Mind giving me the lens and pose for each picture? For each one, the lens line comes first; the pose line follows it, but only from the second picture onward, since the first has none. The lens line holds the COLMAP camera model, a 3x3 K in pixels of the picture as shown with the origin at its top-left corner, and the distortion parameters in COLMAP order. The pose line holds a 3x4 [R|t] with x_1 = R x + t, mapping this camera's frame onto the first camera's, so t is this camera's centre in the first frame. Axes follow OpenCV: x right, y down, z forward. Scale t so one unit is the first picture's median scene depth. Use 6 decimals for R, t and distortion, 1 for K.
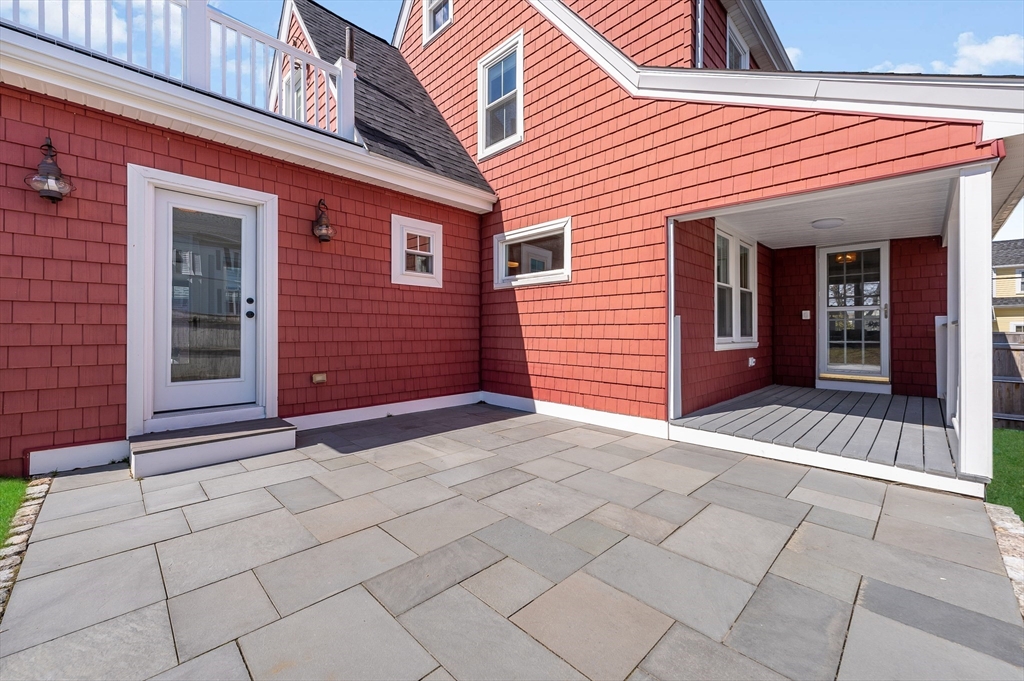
lens RADIAL K [[406.3, 0, 509.9], [0, 406.3, 328.5], [0, 0, 1]] dist [0.002590, 0.000162]
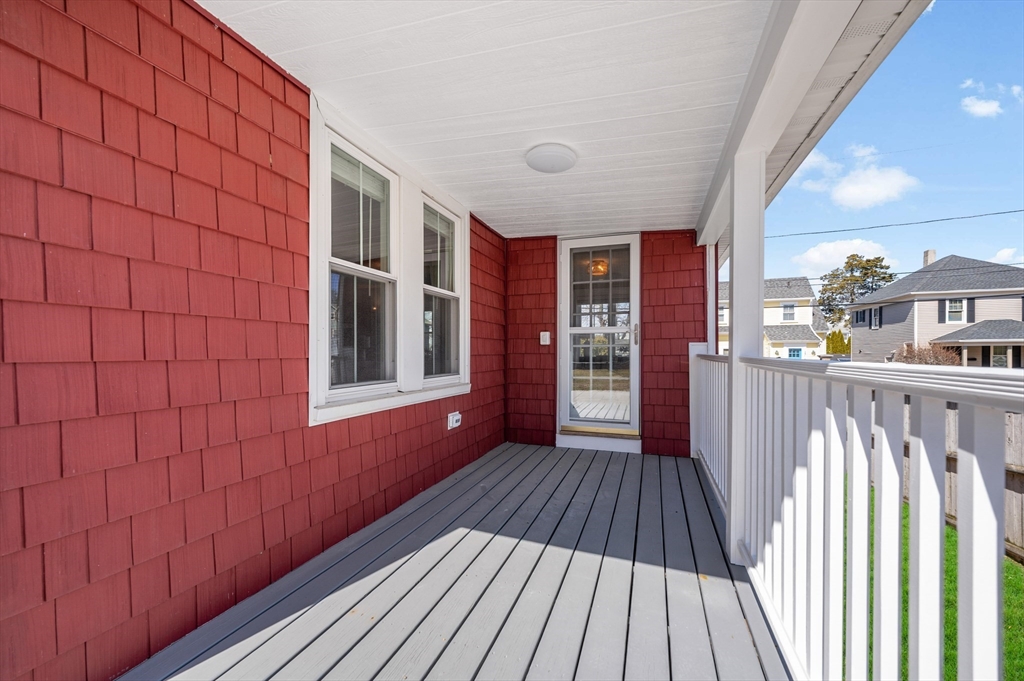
lens RADIAL K [[407.1, 0, 508.8], [0, 407.1, 344.6], [0, 0, 1]] dist [0.002456, 0.000191]
pose [[0.901314, 0.007523, 0.433102, 0.382755], [-0.005546, 0.999968, -0.005828, -0.018416], [-0.433132, 0.002851, 0.901326, 0.419457]]
